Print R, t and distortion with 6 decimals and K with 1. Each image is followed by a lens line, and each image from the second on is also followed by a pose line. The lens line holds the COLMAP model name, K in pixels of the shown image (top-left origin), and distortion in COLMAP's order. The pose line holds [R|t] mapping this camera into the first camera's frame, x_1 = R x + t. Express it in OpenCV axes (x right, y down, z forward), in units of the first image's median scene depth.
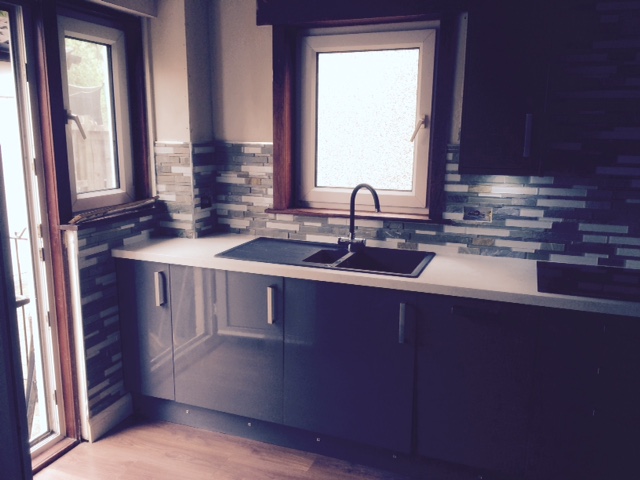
lens RADIAL K [[544.0, 0, 320.0], [0, 544.0, 240.0], [0, 0, 1]] dist [0.104342, -0.146214]
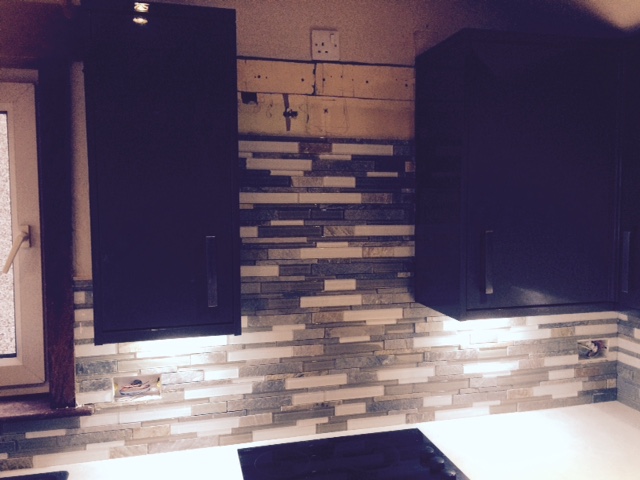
lens RADIAL K [[544.0, 0, 320.0], [0, 544.0, 240.0], [0, 0, 1]] dist [0.104342, -0.146214]
pose [[0.818757, -0.054104, 0.571586, 0.111877], [0.120188, 0.989644, -0.078484, -0.132534], [-0.561420, 0.132957, 0.816780, 0.365386]]
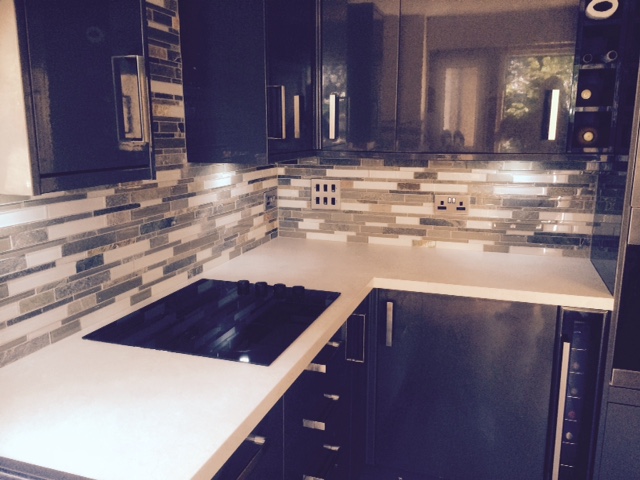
lens RADIAL K [[544.0, 0, 320.0], [0, 544.0, 240.0], [0, 0, 1]] dist [0.104342, -0.146214]
pose [[-0.031874, -0.203904, 0.978472, -0.118672], [0.197875, 0.958305, 0.206147, -0.112289], [-0.979709, 0.200186, 0.009802, 0.700245]]
